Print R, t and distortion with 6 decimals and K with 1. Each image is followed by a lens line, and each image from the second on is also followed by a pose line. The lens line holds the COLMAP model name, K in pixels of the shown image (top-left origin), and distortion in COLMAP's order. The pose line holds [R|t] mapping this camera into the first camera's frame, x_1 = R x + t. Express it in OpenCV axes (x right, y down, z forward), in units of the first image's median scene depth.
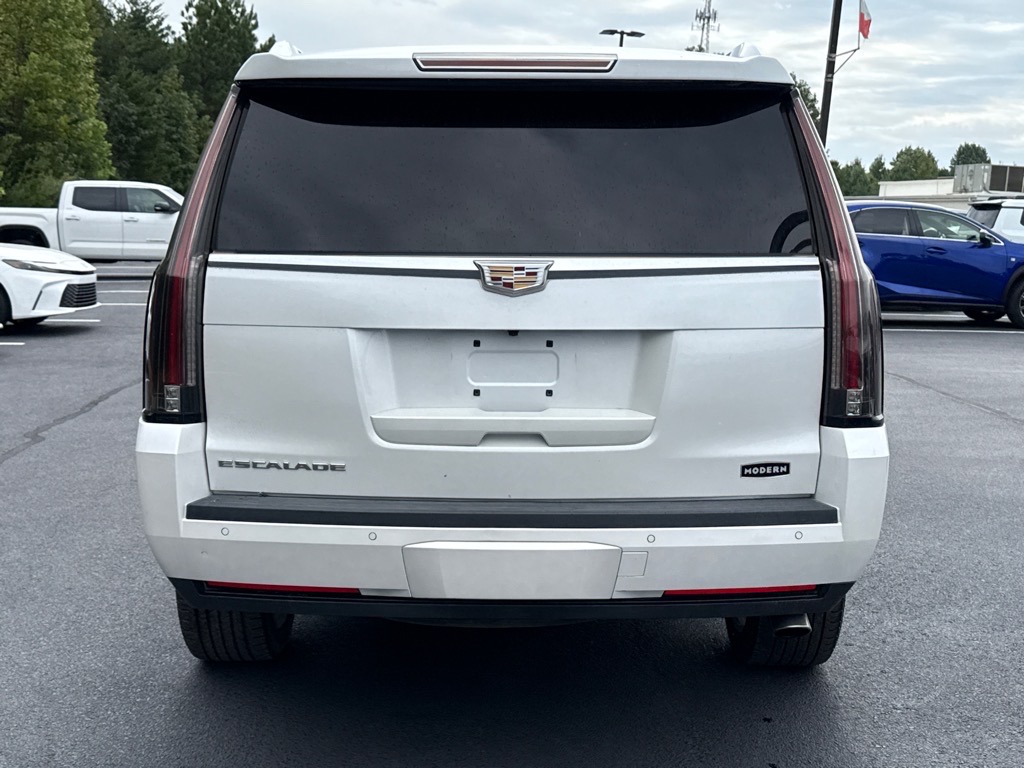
lens RADIAL K [[1347.3, 0, 512.0], [0, 1347.3, 384.0], [0, 0, 1]] dist [0.098947, -0.072146]
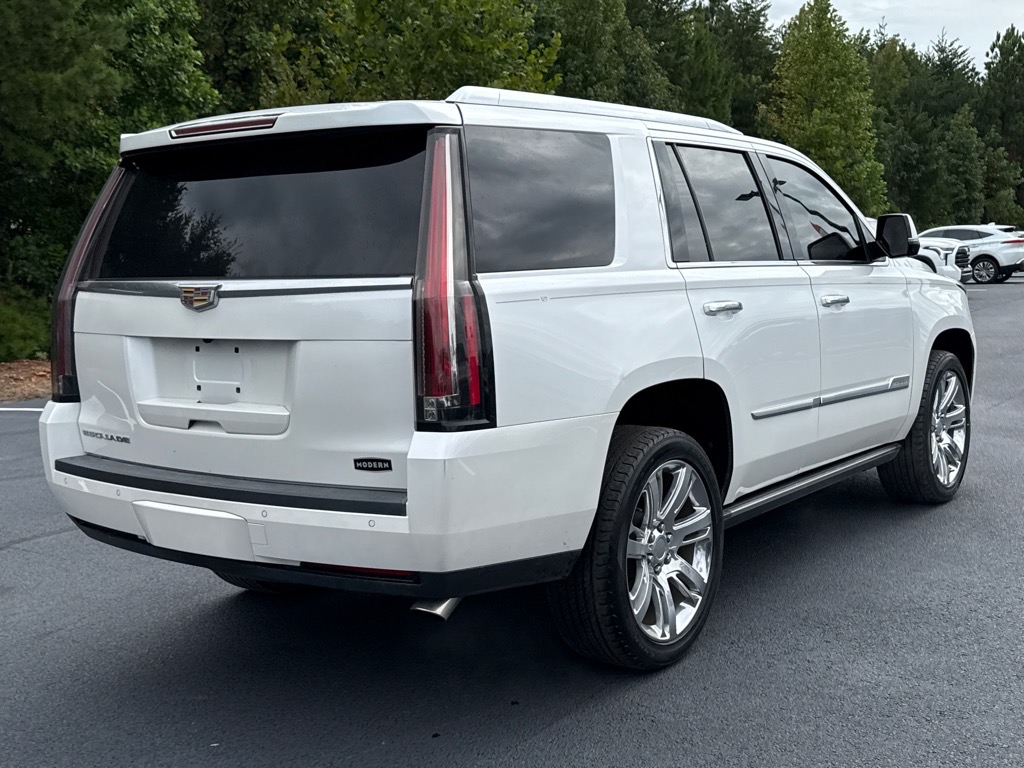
lens RADIAL K [[1200.4, 0, 512.0], [0, 1200.4, 384.0], [0, 0, 1]] dist [0.149609, -0.348211]
pose [[0.801654, 0.032009, -0.596931, 0.882386], [-0.038128, 0.999270, 0.002379, -0.010950], [0.596572, 0.020853, 0.802289, 0.258582]]
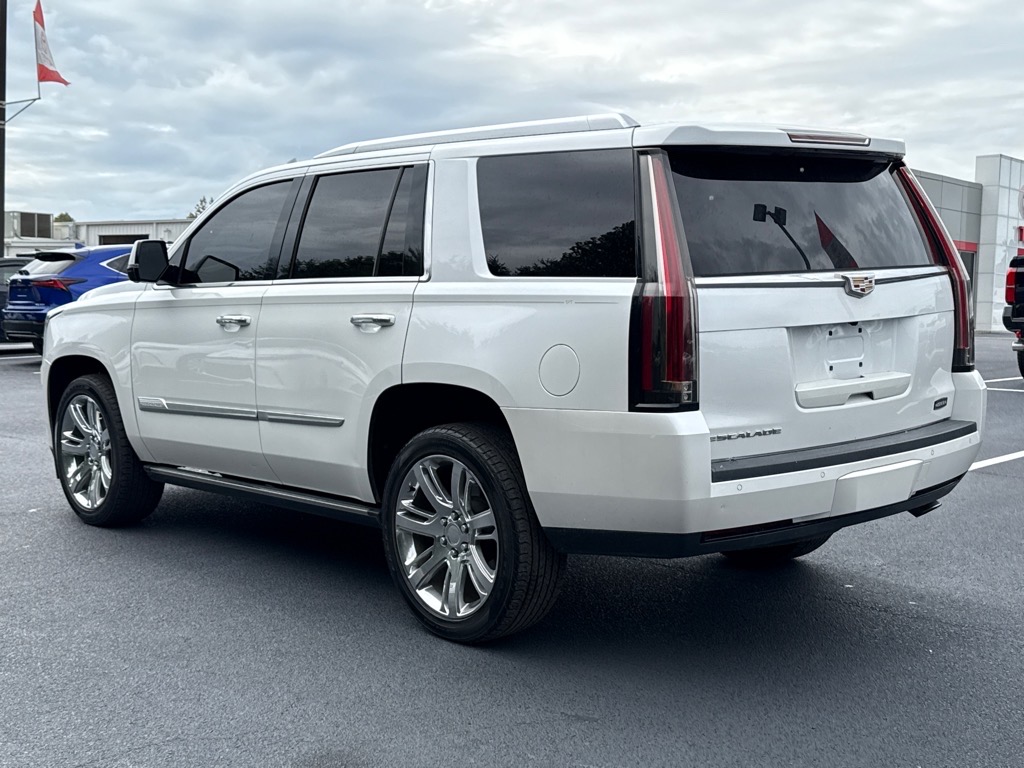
lens RADIAL K [[1347.5, 0, 512.0], [0, 1347.5, 384.0], [0, 0, 1]] dist [-0.016903, -0.027687]
pose [[0.753967, -0.086354, 0.651212, -1.186960], [0.106967, 0.994230, 0.007994, -0.023752], [-0.648145, 0.063631, 0.758854, 0.146559]]
